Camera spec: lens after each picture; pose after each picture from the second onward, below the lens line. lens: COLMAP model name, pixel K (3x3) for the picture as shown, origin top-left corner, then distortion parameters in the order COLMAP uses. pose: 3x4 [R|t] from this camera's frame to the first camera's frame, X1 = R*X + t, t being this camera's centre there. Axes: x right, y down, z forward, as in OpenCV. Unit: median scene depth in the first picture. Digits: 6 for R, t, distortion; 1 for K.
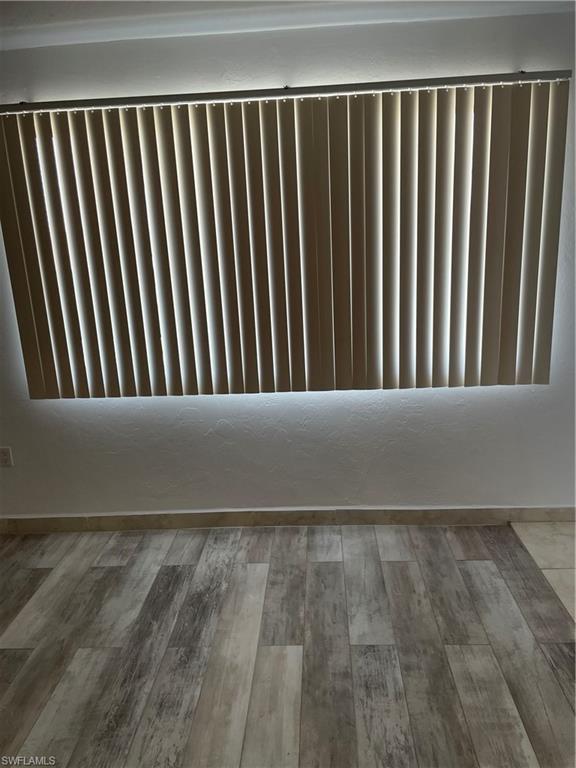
lens RADIAL K [[589.1, 0, 291.4], [0, 589.1, 381.4], [0, 0, 1]] dist [0.085743, -0.114650]
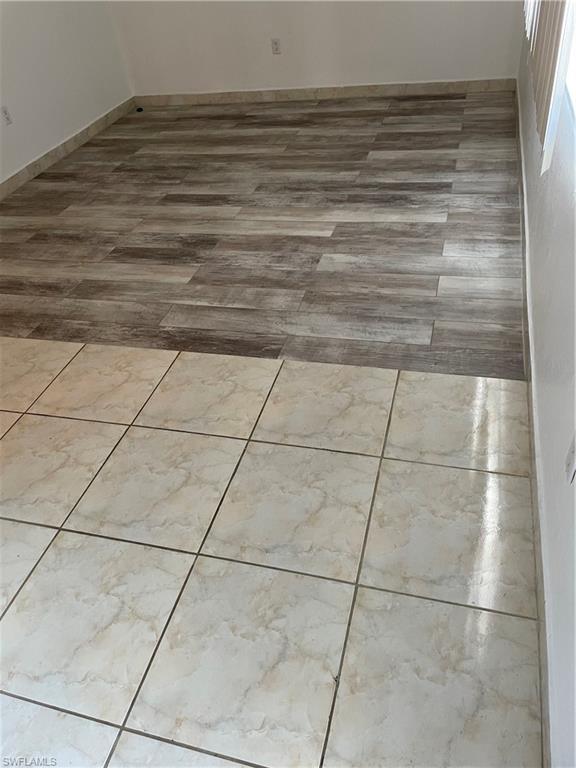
lens RADIAL K [[589.1, 0, 291.4], [0, 589.1, 381.4], [0, 0, 1]] dist [0.085743, -0.114650]
pose [[-0.216932, 0.675561, -0.704669, 1.132107], [-0.118527, 0.698290, 0.705934, -0.257215], [0.968964, 0.236662, -0.071409, 1.001766]]
